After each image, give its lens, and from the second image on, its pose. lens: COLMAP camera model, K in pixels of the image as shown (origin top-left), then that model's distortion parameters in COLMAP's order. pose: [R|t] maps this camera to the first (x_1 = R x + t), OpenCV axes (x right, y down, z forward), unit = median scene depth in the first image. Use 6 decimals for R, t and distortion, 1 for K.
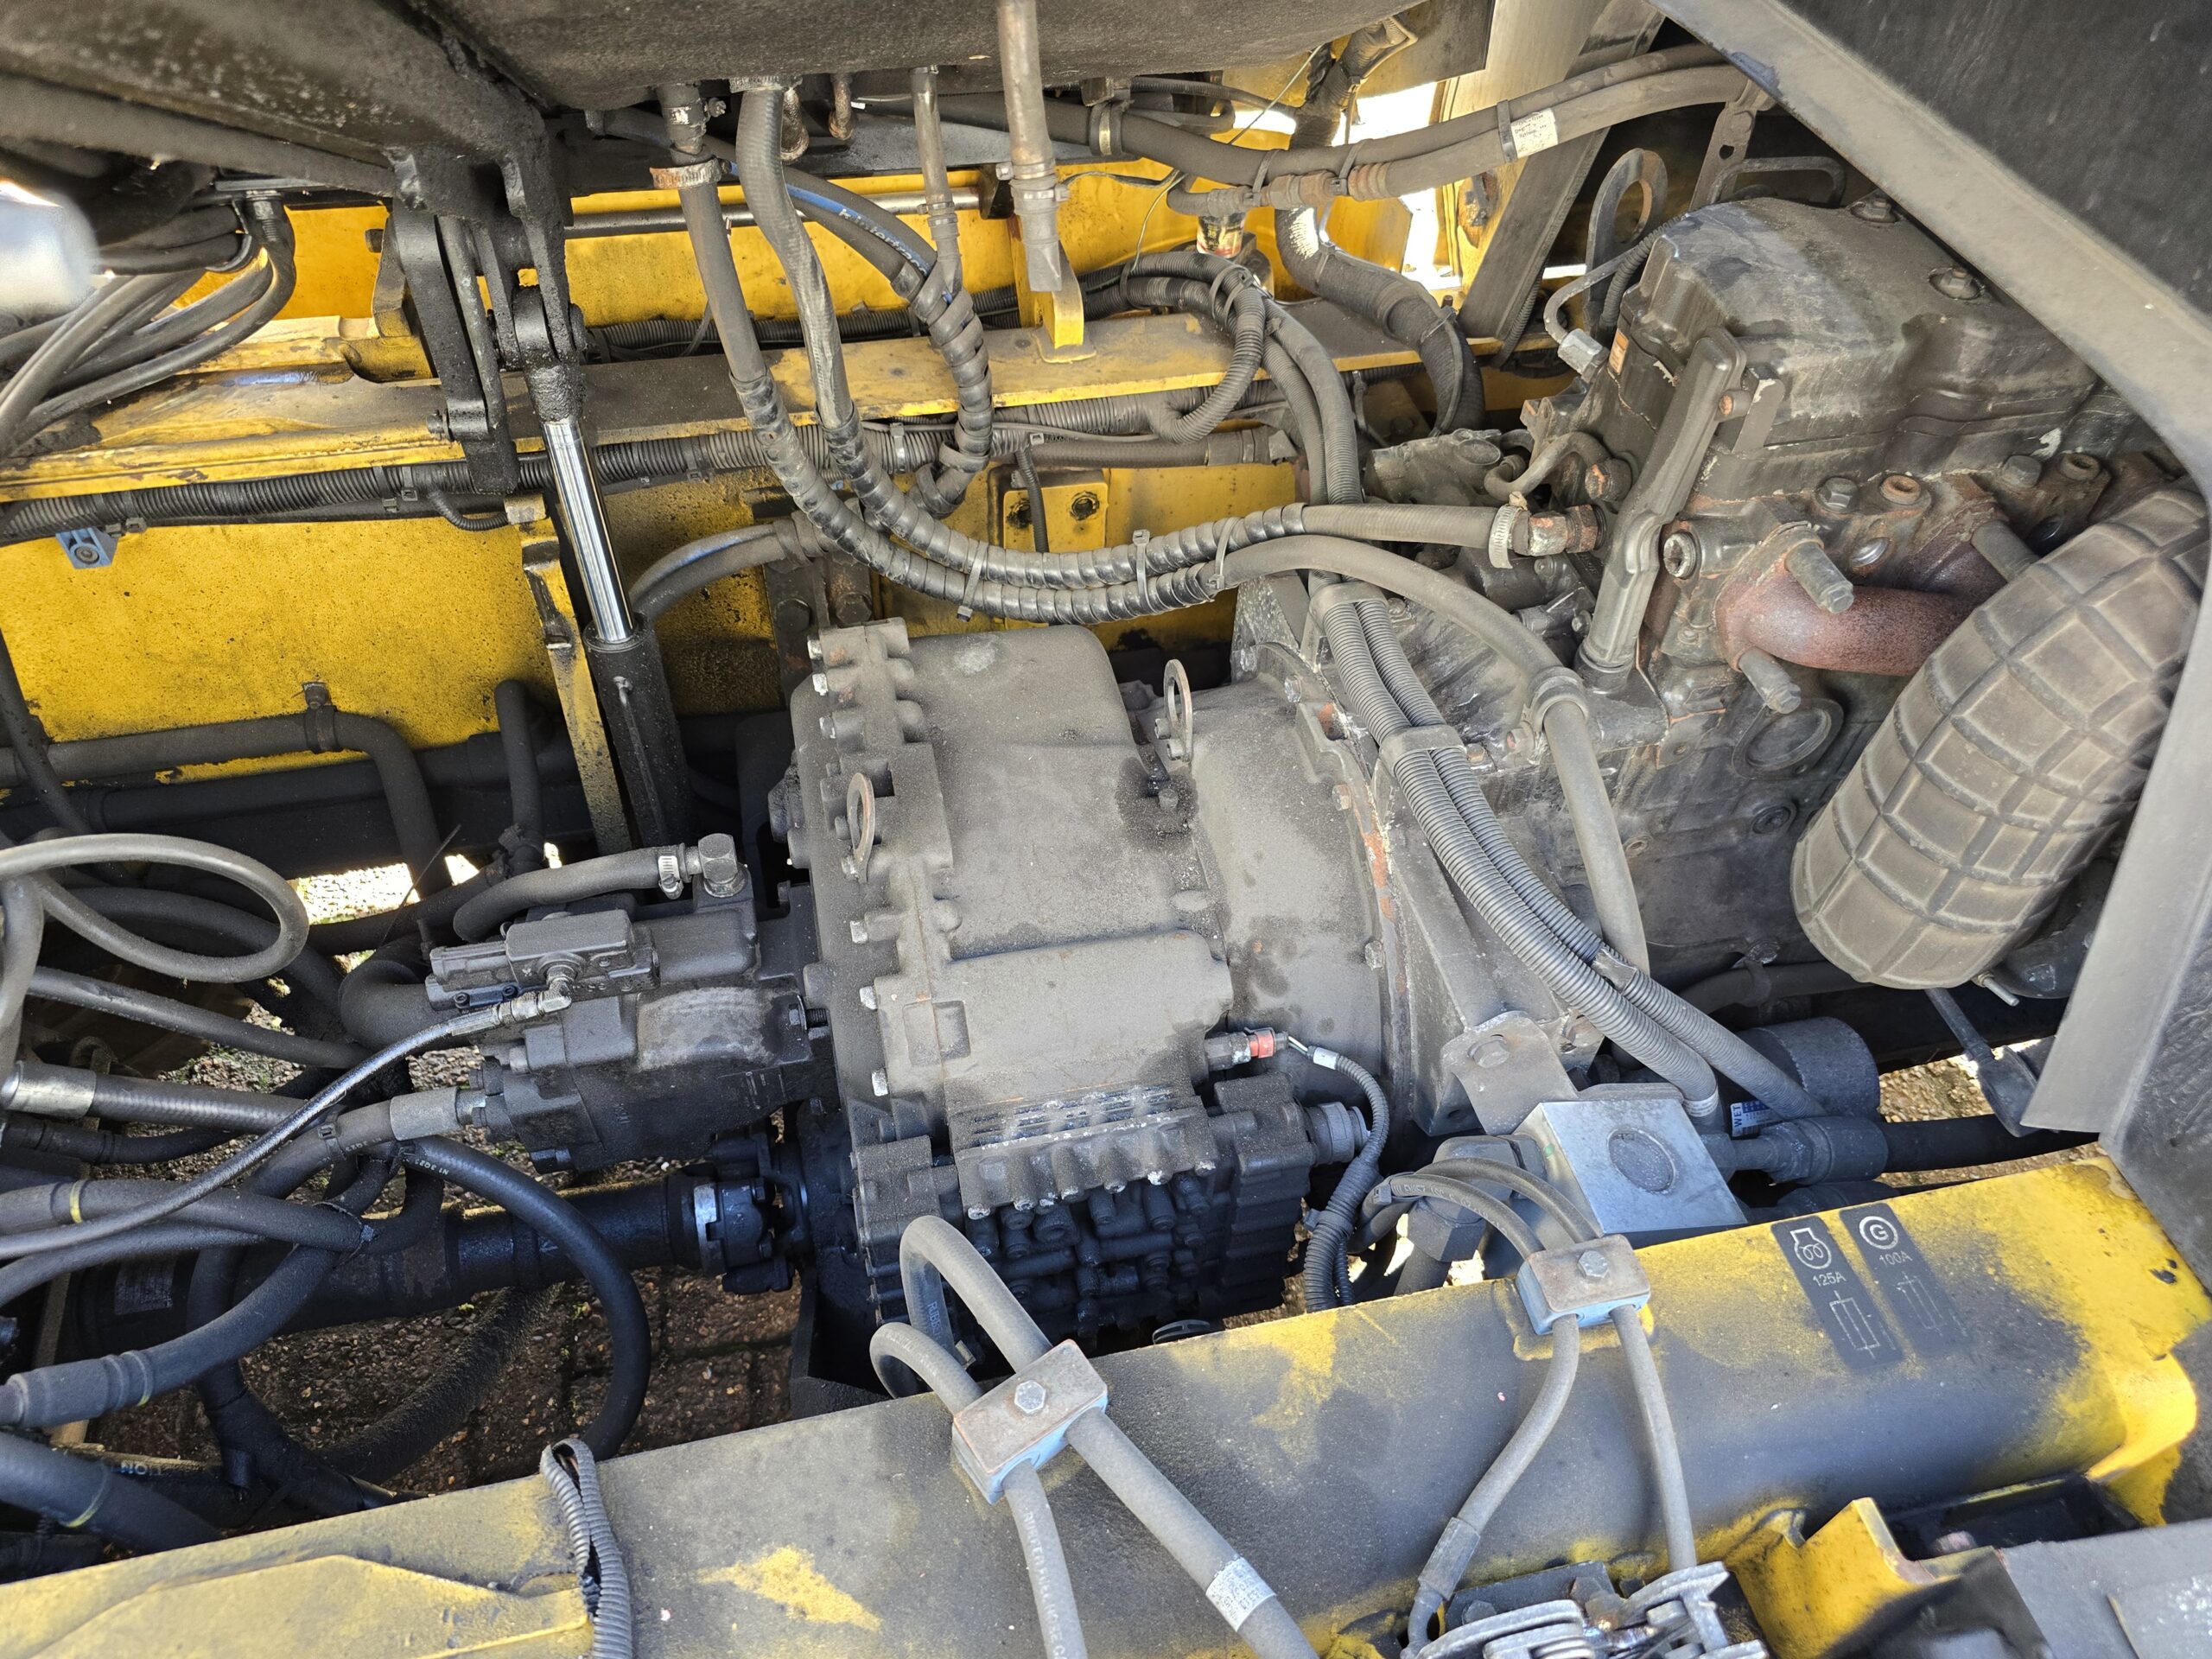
lens RADIAL K [[1484.3, 0, 1108.8], [0, 1484.3, 849.3], [0, 0, 1]] dist [0.052593, -0.044277]
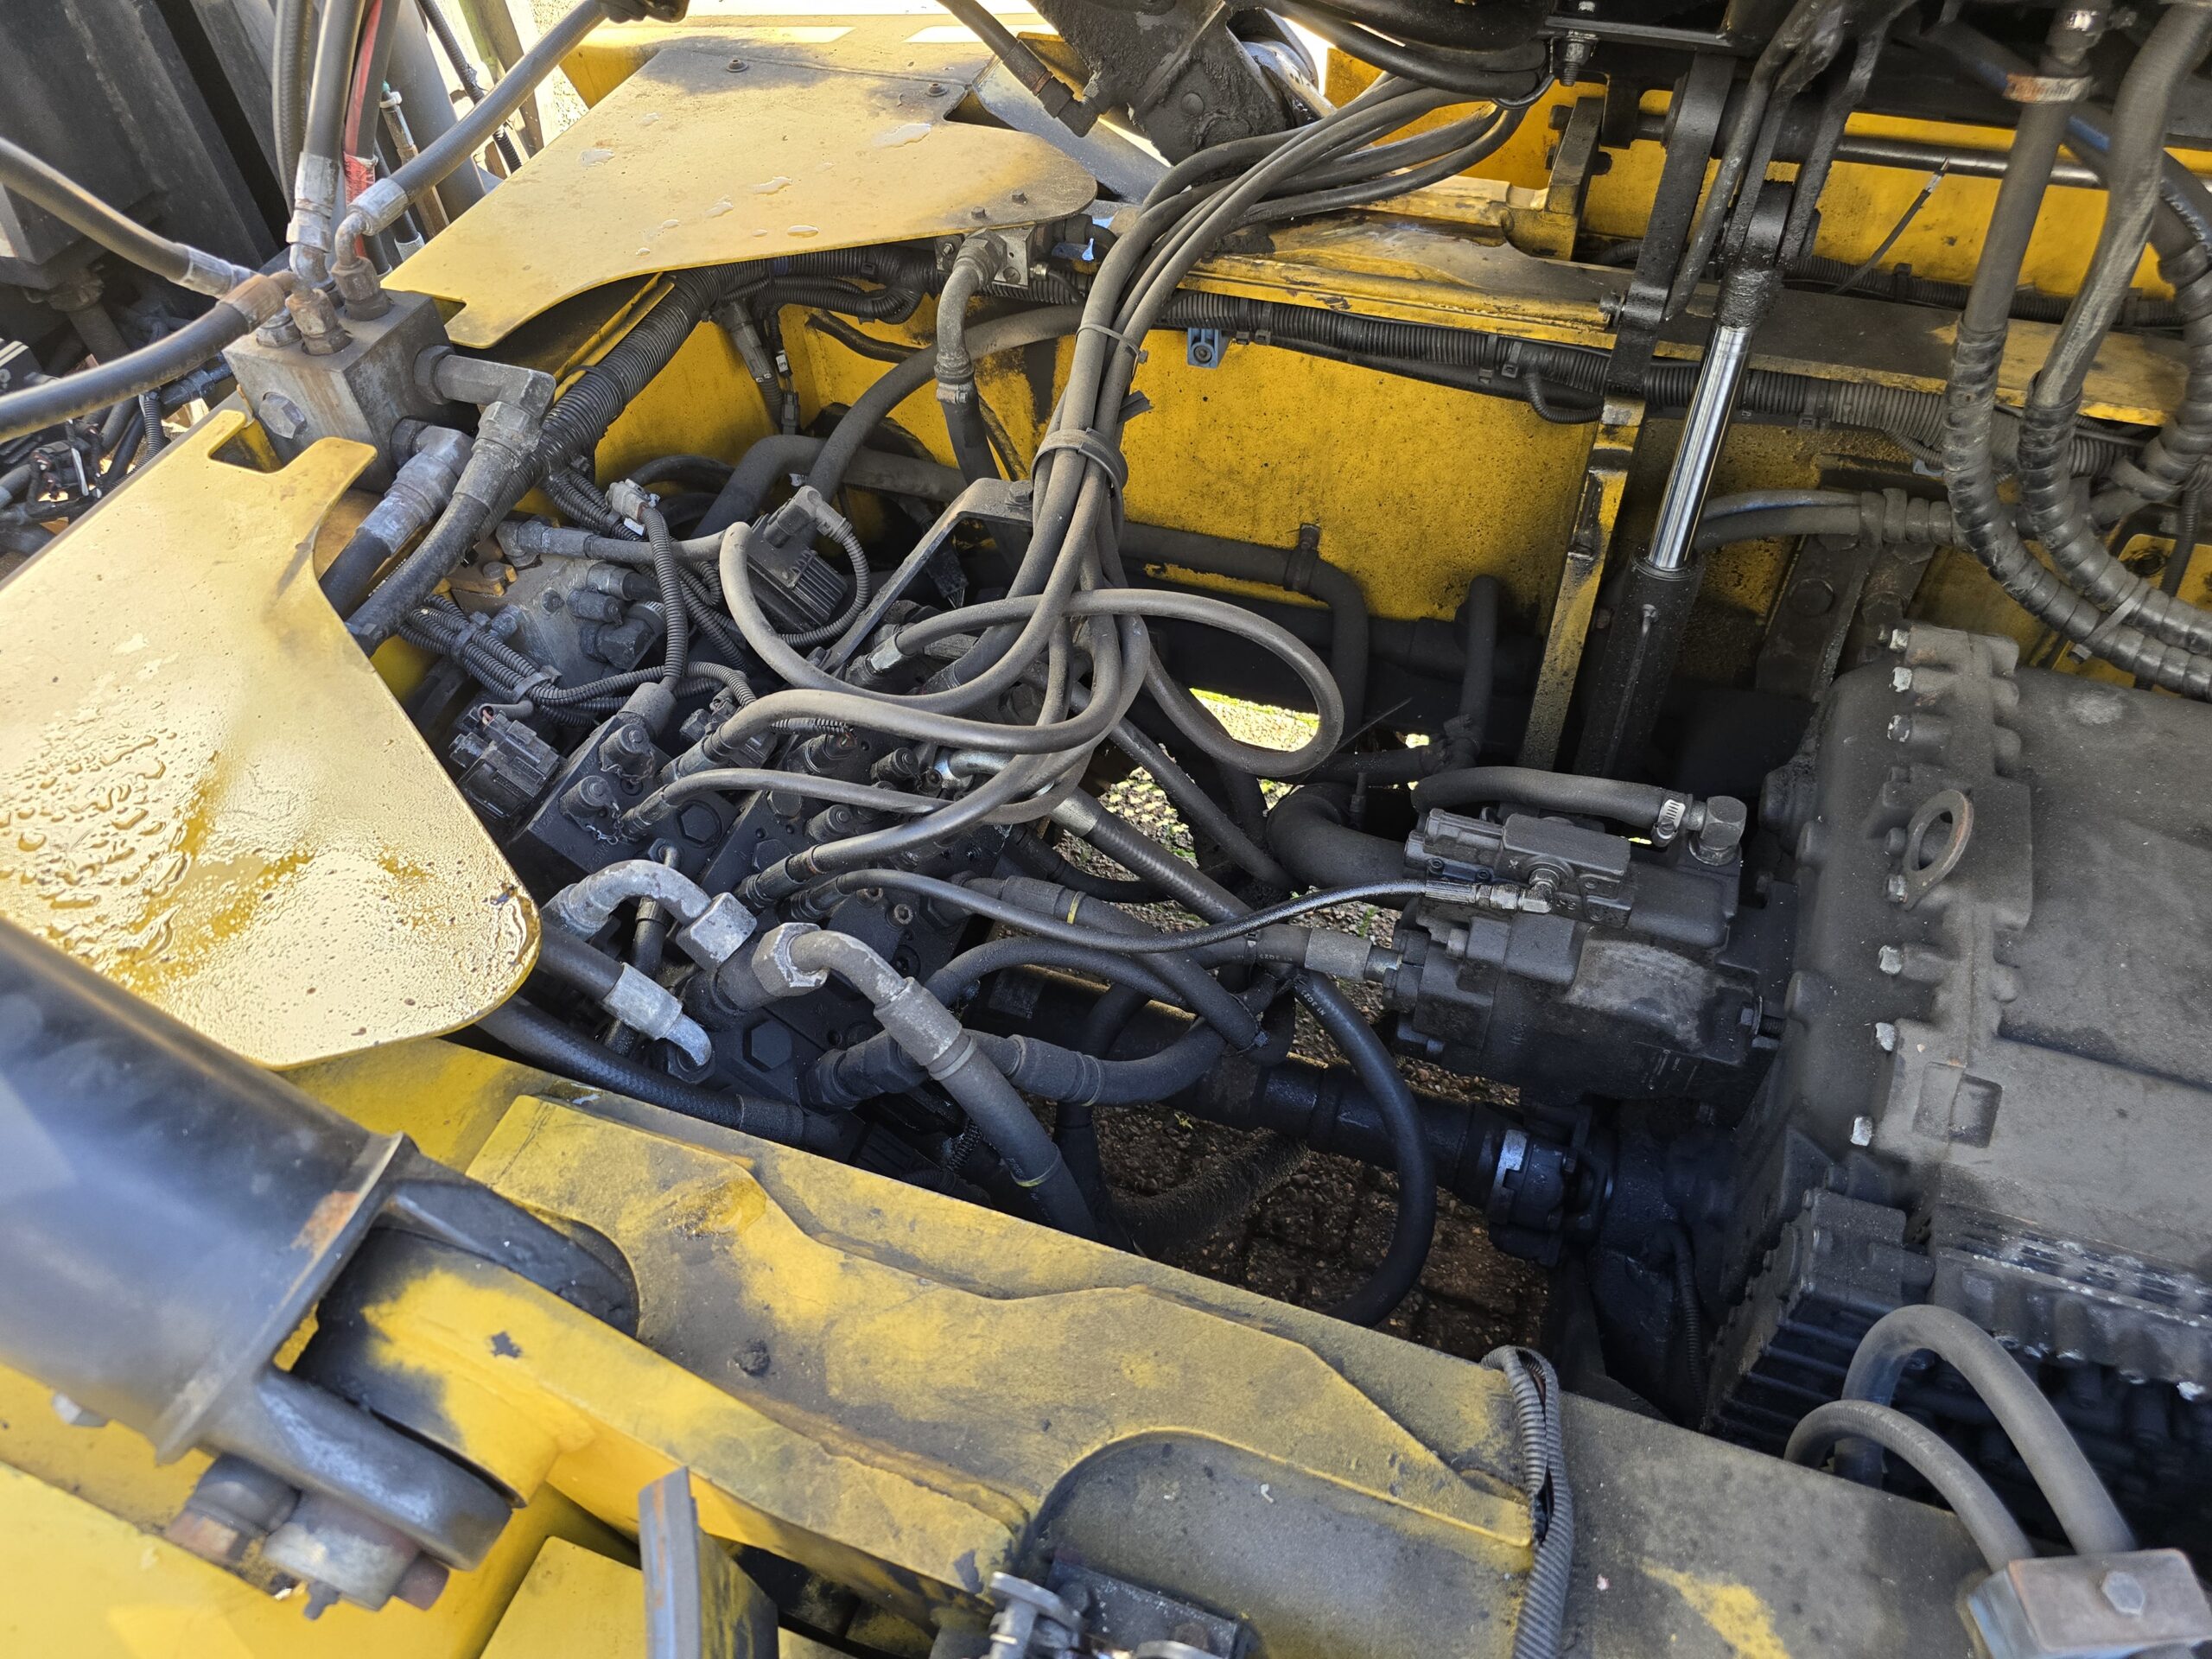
lens RADIAL K [[1484.3, 0, 1120.1], [0, 1484.3, 843.6], [0, 0, 1]] dist [0.052593, -0.044277]
pose [[0.851146, 0.363020, -0.379165, -0.221030], [-0.357252, 0.929827, 0.088279, 0.068477], [0.384605, 0.060319, 0.921108, 0.006415]]
